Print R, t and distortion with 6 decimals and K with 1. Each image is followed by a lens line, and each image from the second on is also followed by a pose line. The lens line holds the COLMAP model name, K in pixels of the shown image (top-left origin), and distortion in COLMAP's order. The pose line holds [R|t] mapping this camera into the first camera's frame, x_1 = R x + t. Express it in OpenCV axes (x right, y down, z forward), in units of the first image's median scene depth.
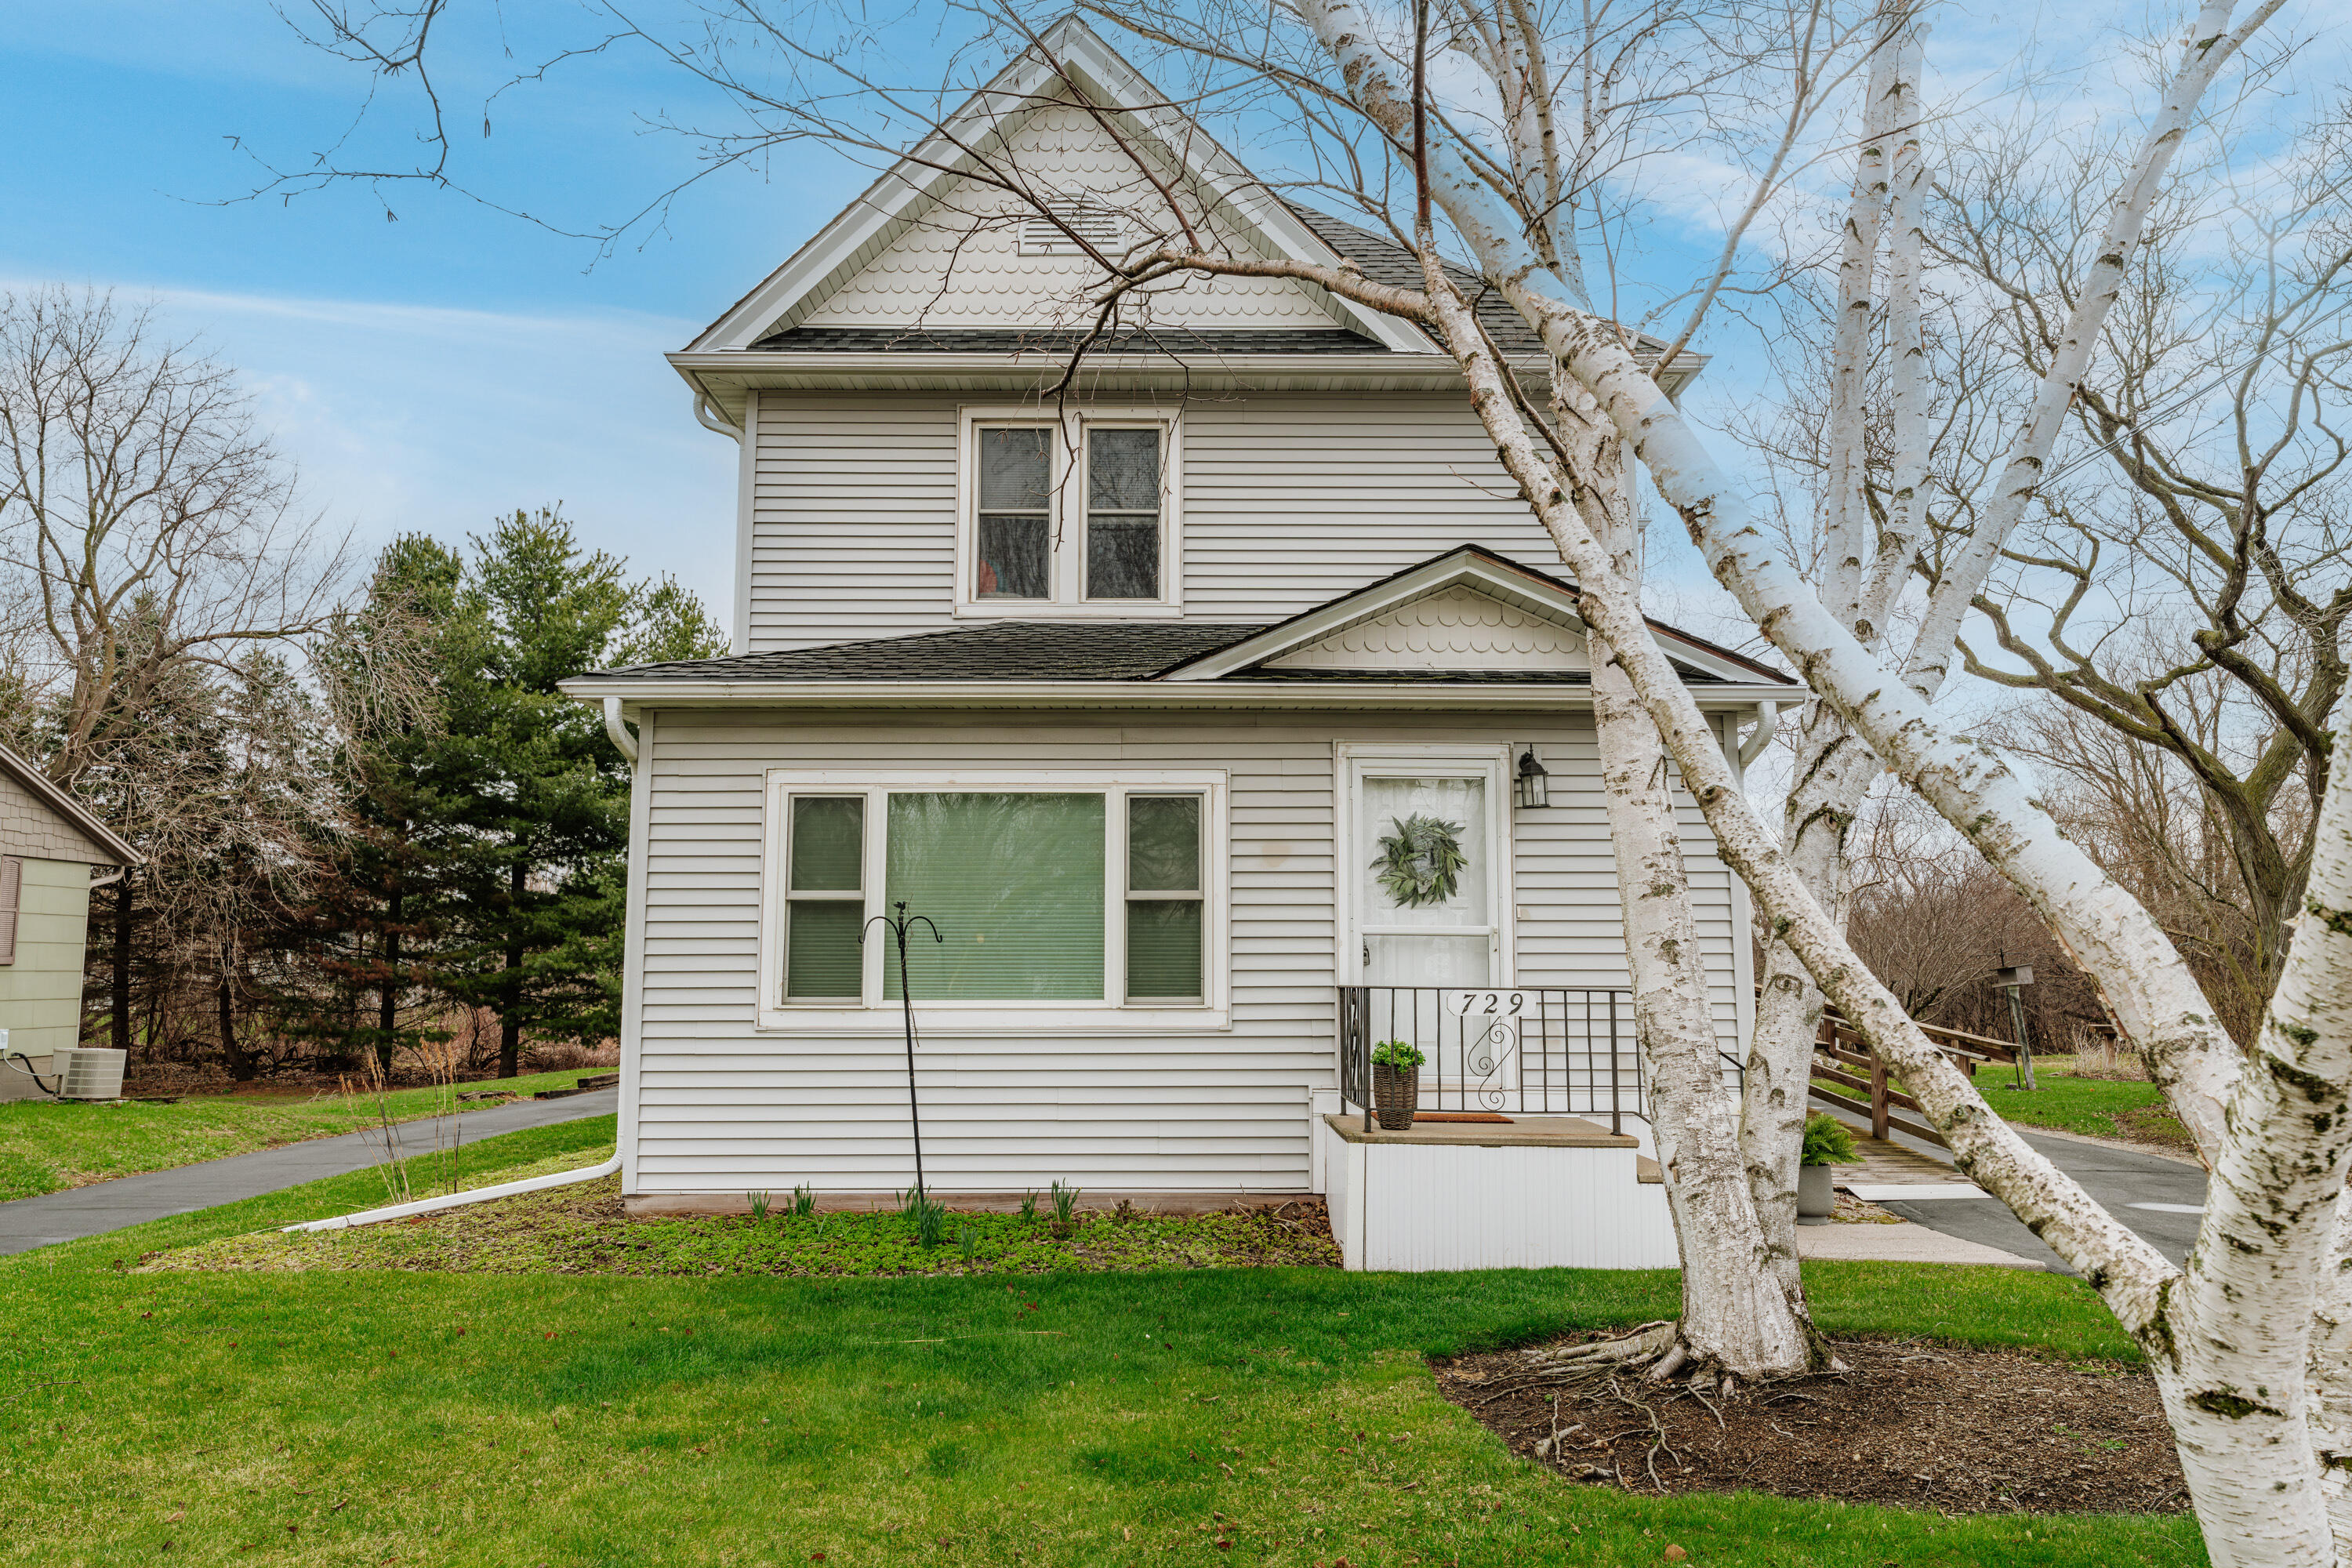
lens RADIAL K [[1567.4, 0, 1163.6], [0, 1567.4, 794.8], [0, 0, 1]] dist [0.040984, 0.005405]
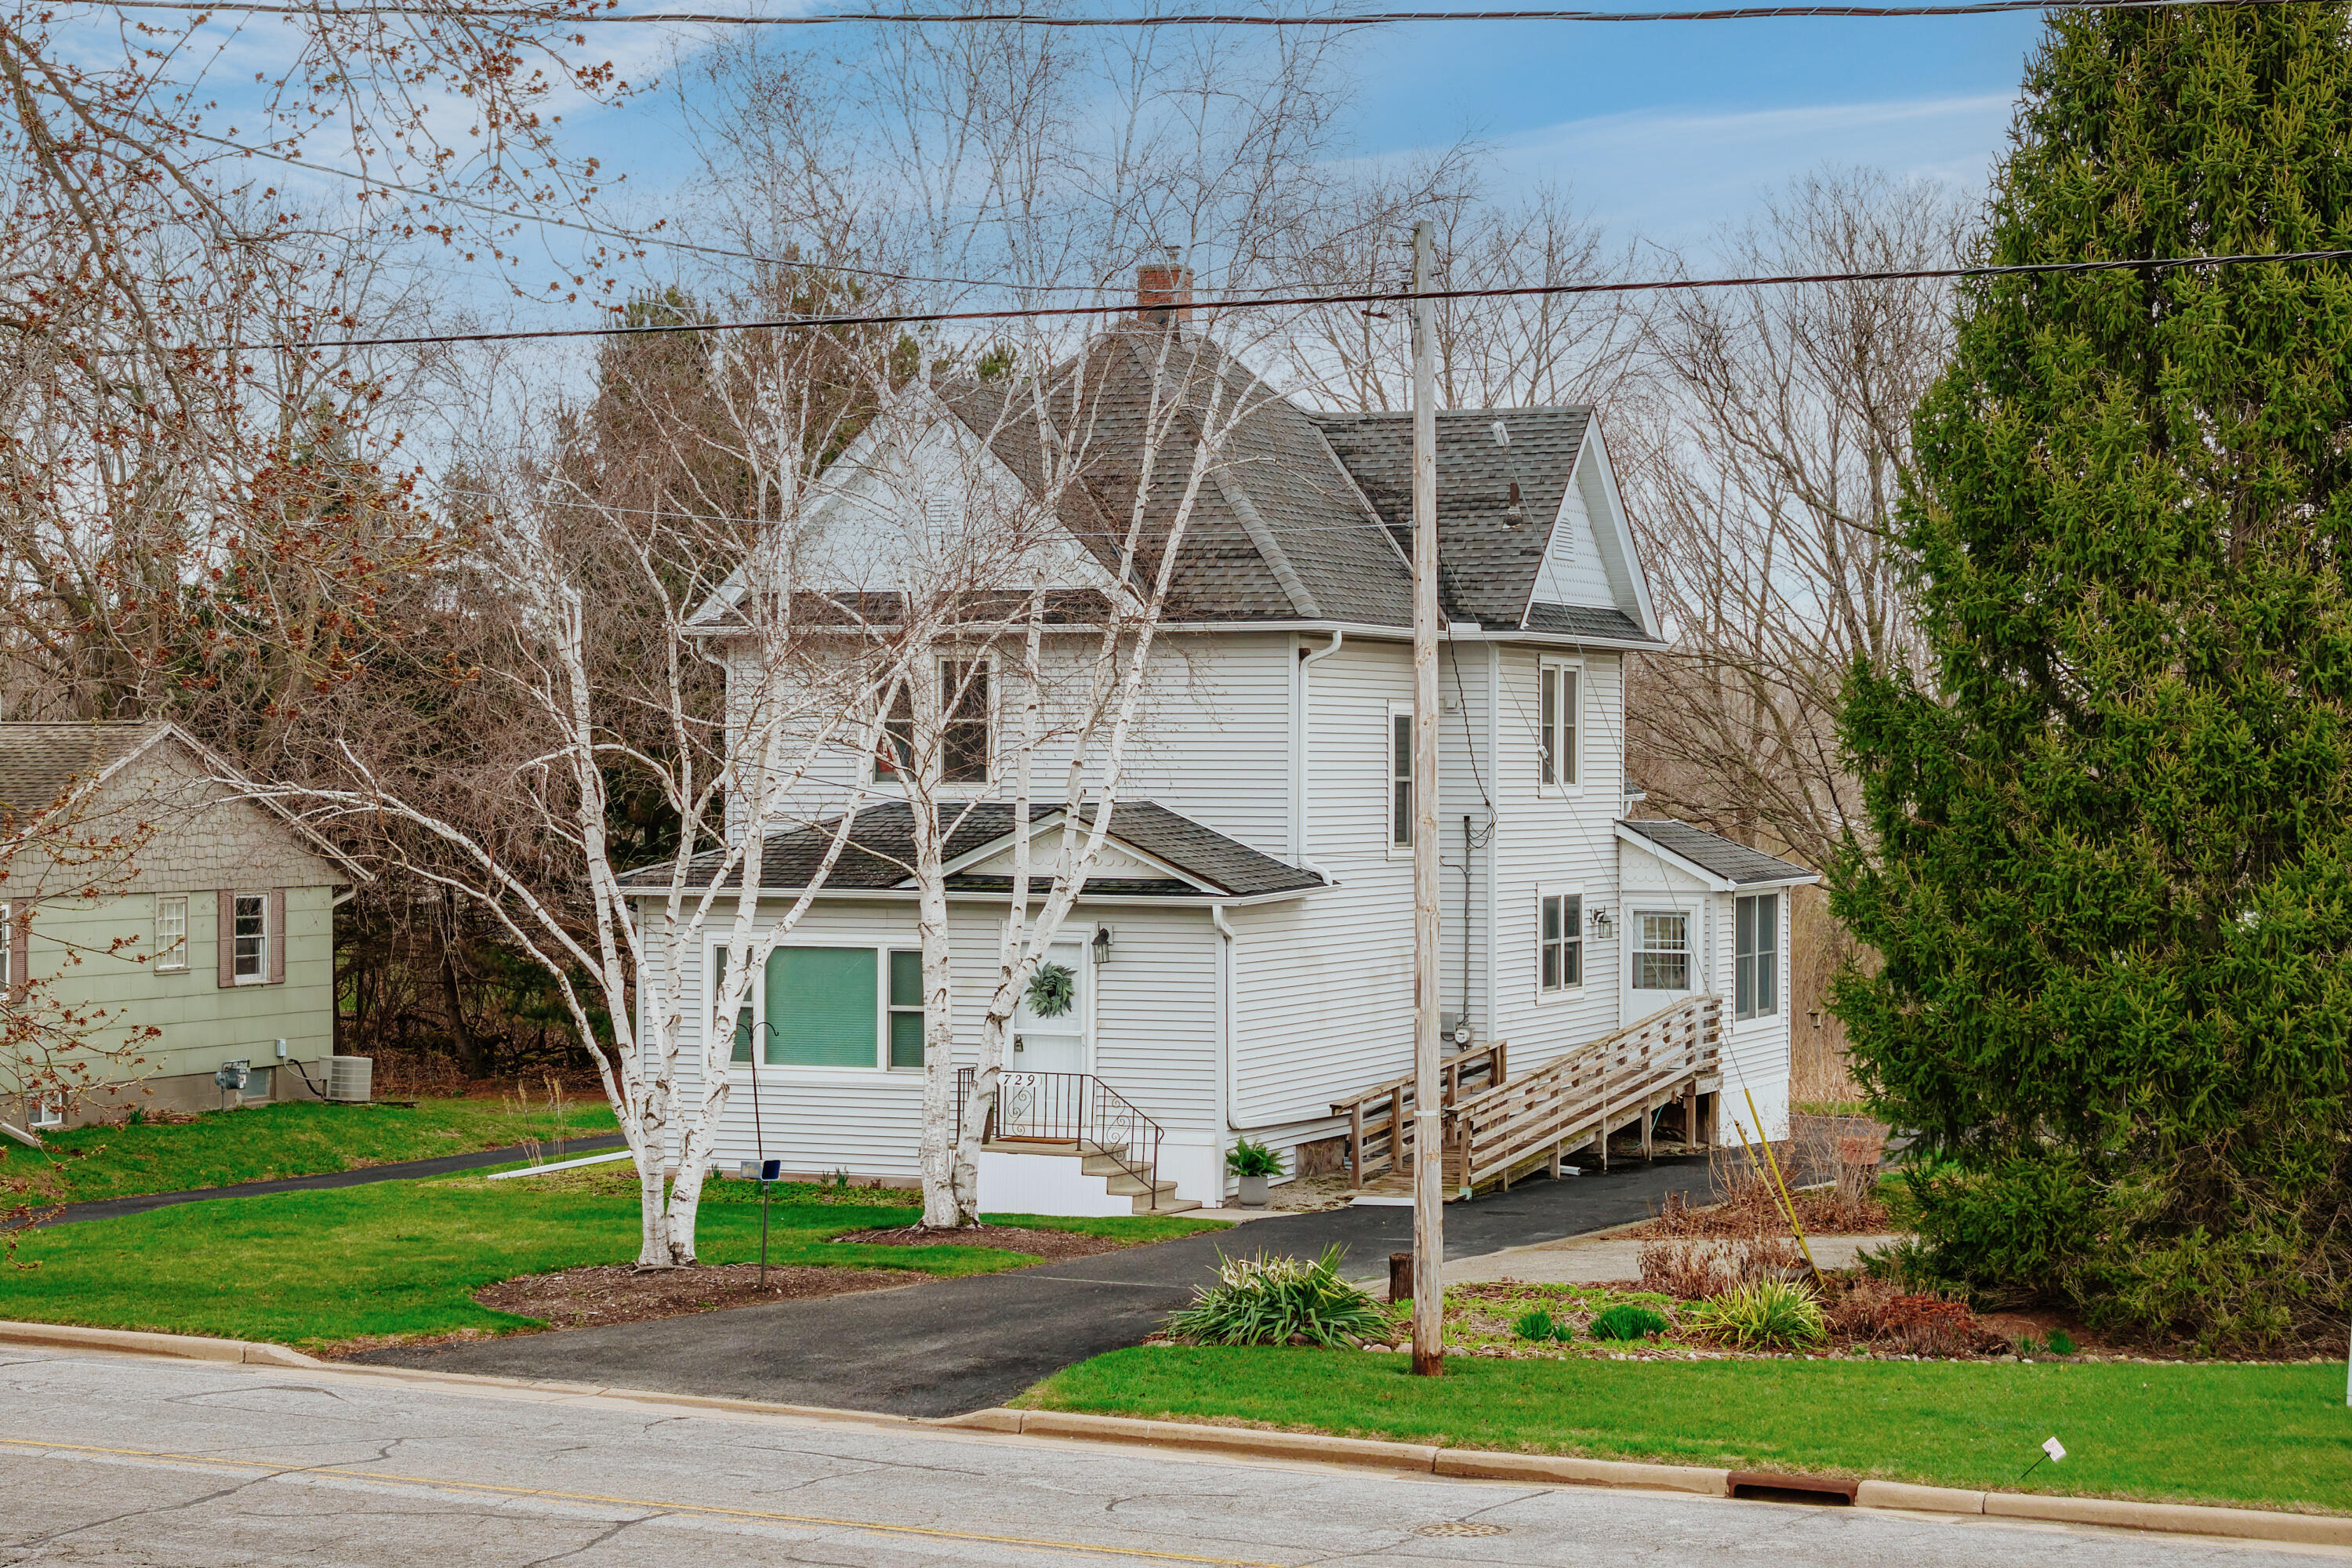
lens RADIAL K [[4644.6, 0, 1174.9], [0, 4644.6, 780.2], [0, 0, 1]] dist [-0.070648, 0.000000]
pose [[0.930058, 0.004958, -0.367380, 2.112570], [0.034325, 0.994363, 0.100316, -0.675673], [0.365806, -0.105910, 0.924645, -3.518795]]
